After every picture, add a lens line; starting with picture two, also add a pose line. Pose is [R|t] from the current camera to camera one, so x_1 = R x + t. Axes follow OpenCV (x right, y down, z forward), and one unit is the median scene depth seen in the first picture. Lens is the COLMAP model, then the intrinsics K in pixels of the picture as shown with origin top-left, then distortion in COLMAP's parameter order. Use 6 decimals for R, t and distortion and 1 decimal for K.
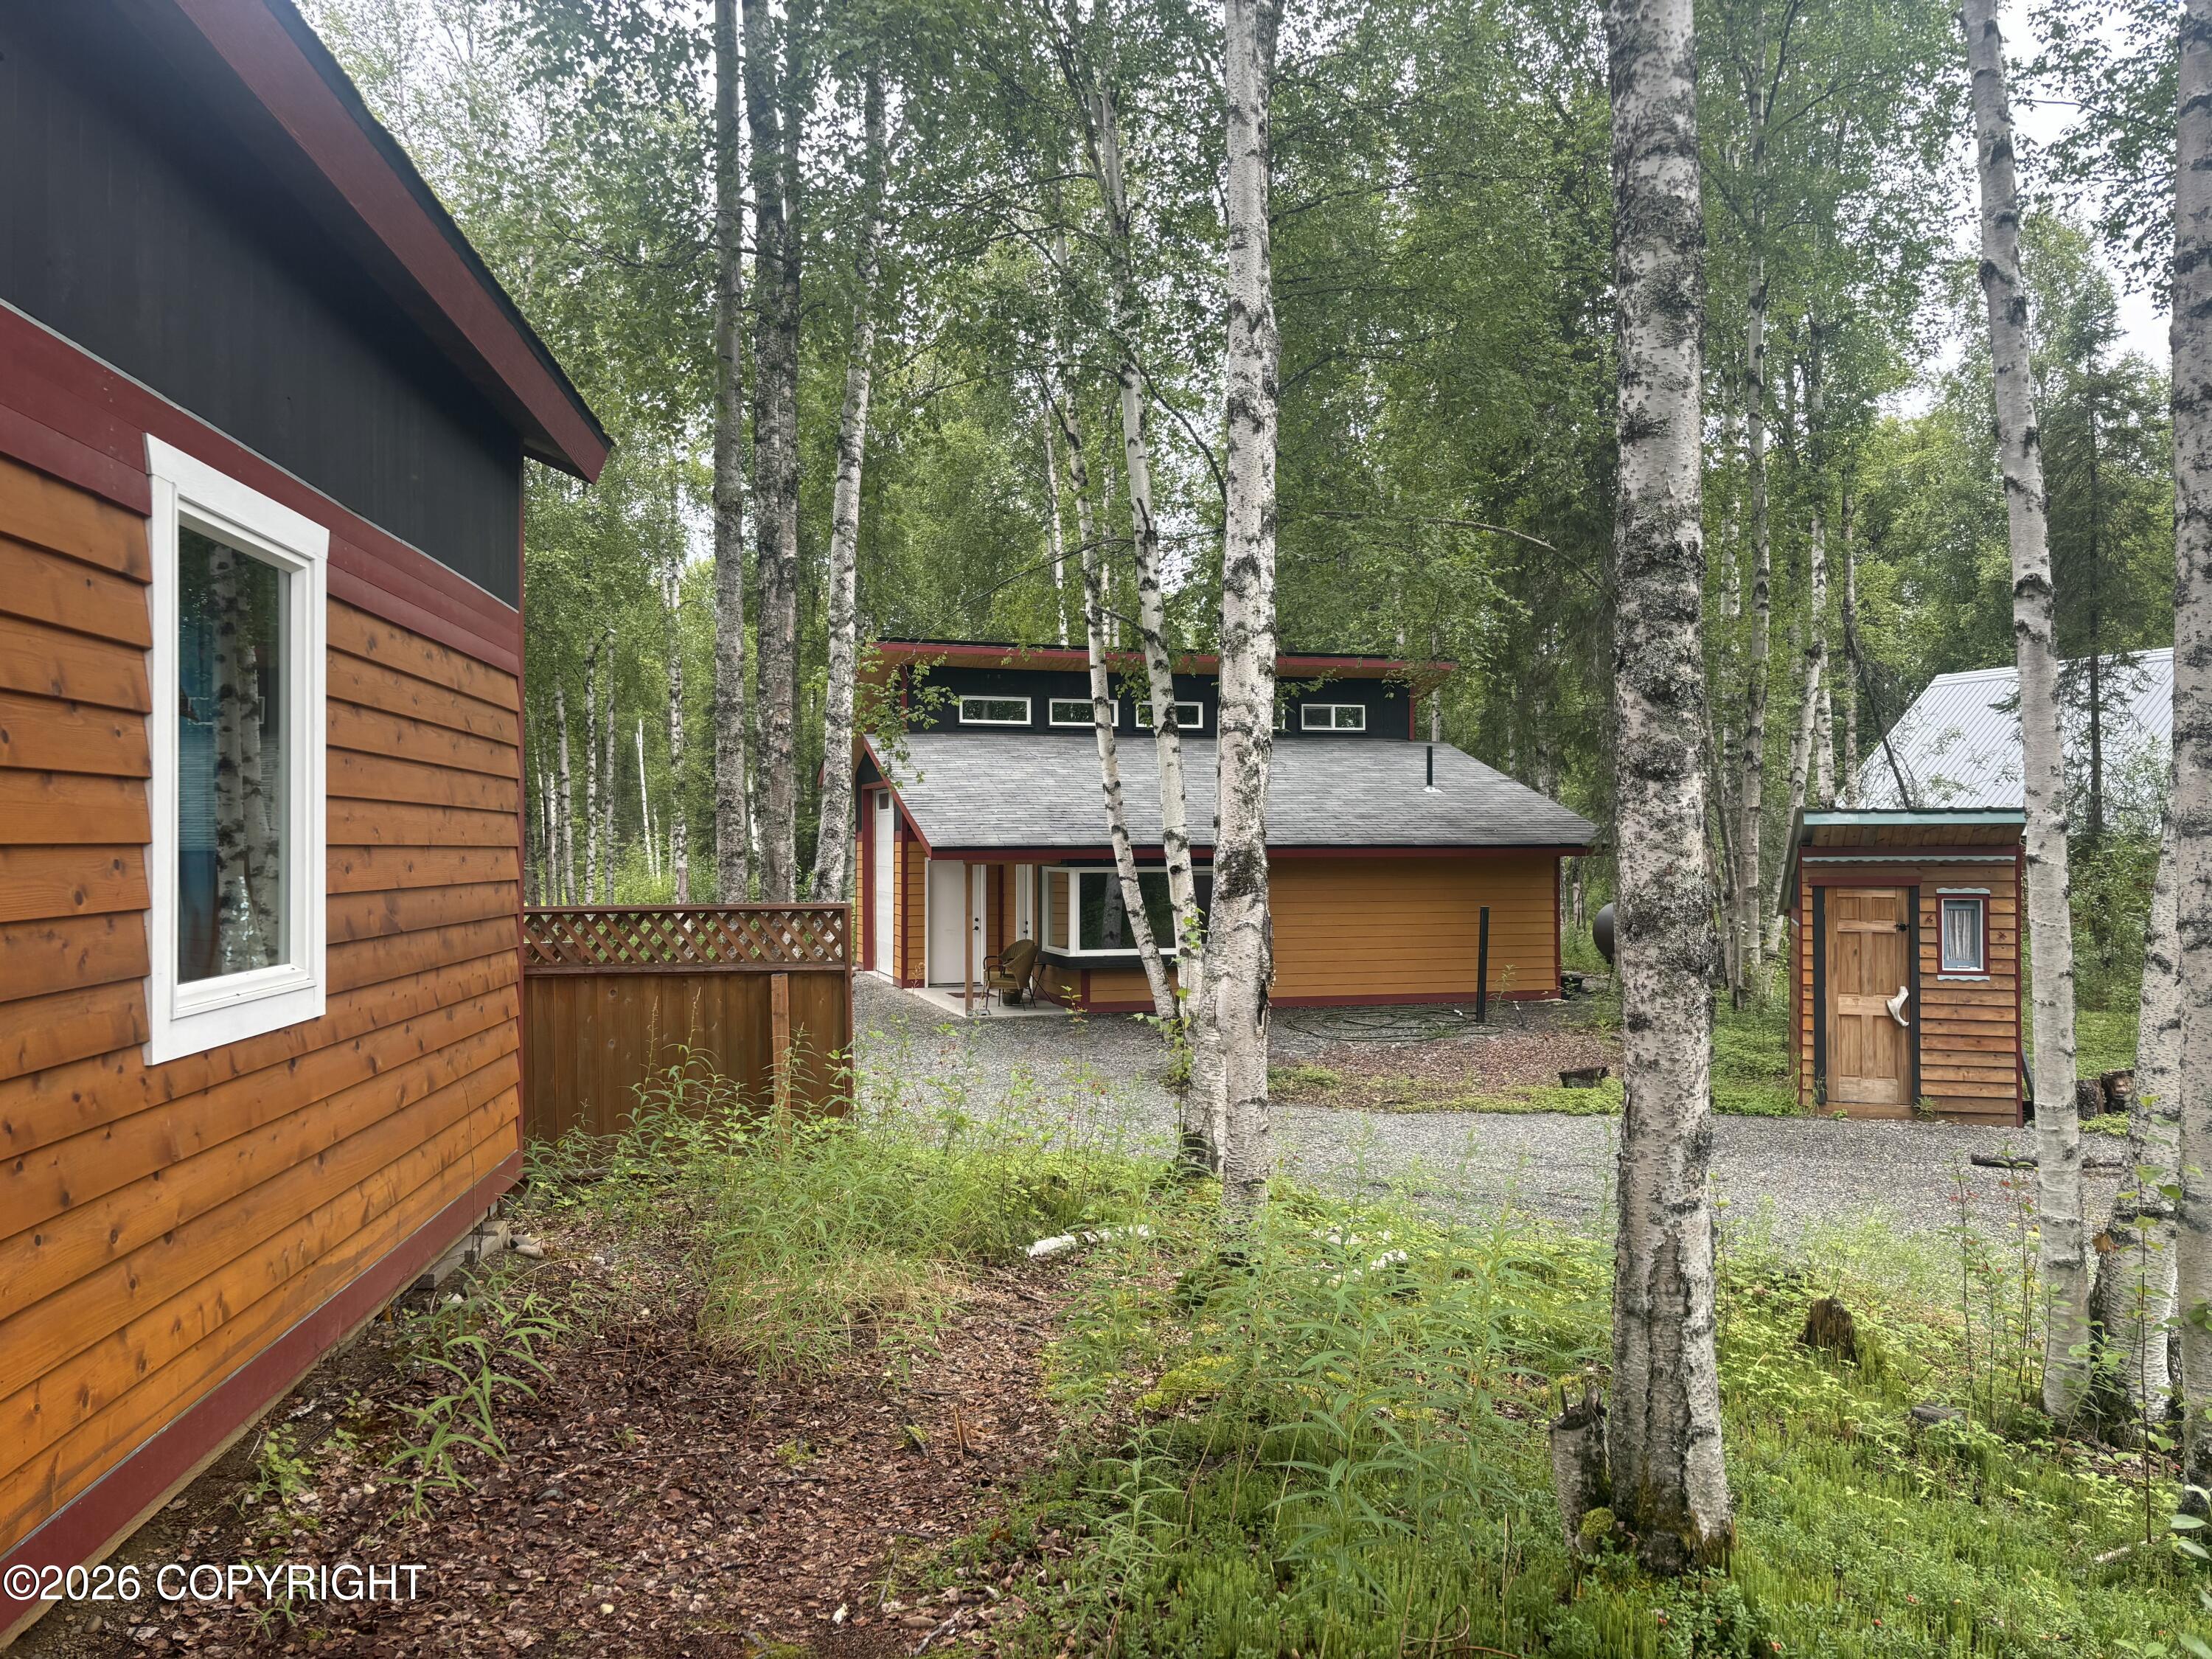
lens RADIAL K [[1597.8, 0, 1106.5], [0, 1597.8, 830.3], [0, 0, 1]] dist [0.006056, 0.000524]
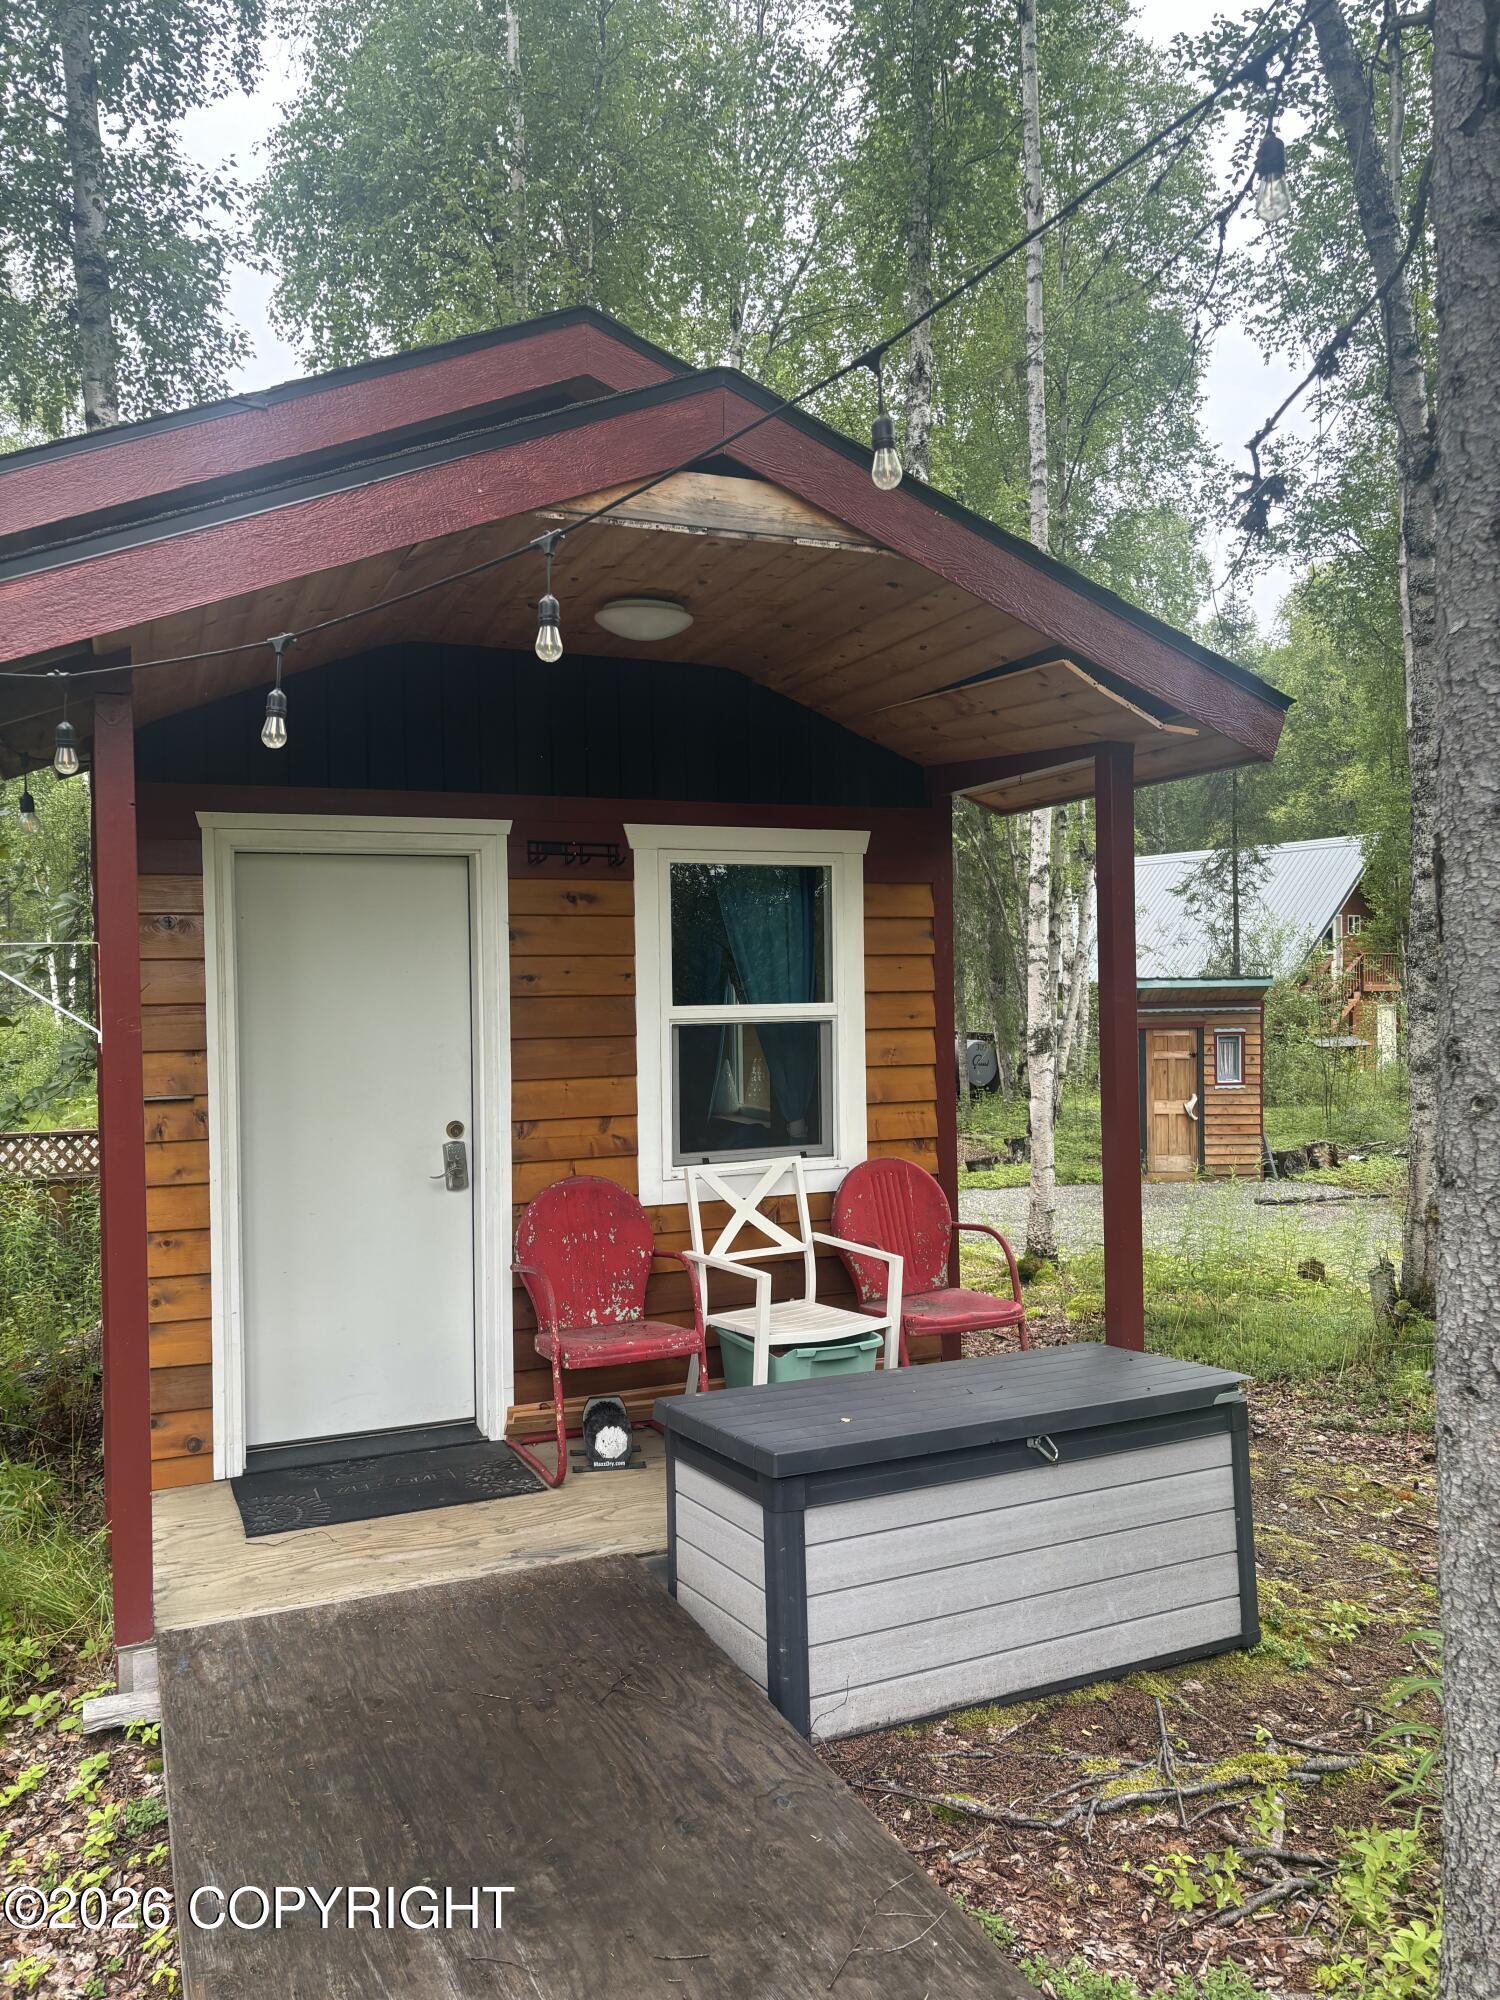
lens RADIAL K [[1498.0, 0, 750.0], [0, 1498.0, 1000.0], [0, 0, 1]] dist [0.042358, -0.000841]
pose [[0.952486, -0.016533, 0.304133, -0.335683], [0.010420, 0.999710, 0.021714, -0.026764], [-0.304404, -0.017513, 0.952382, -0.227699]]
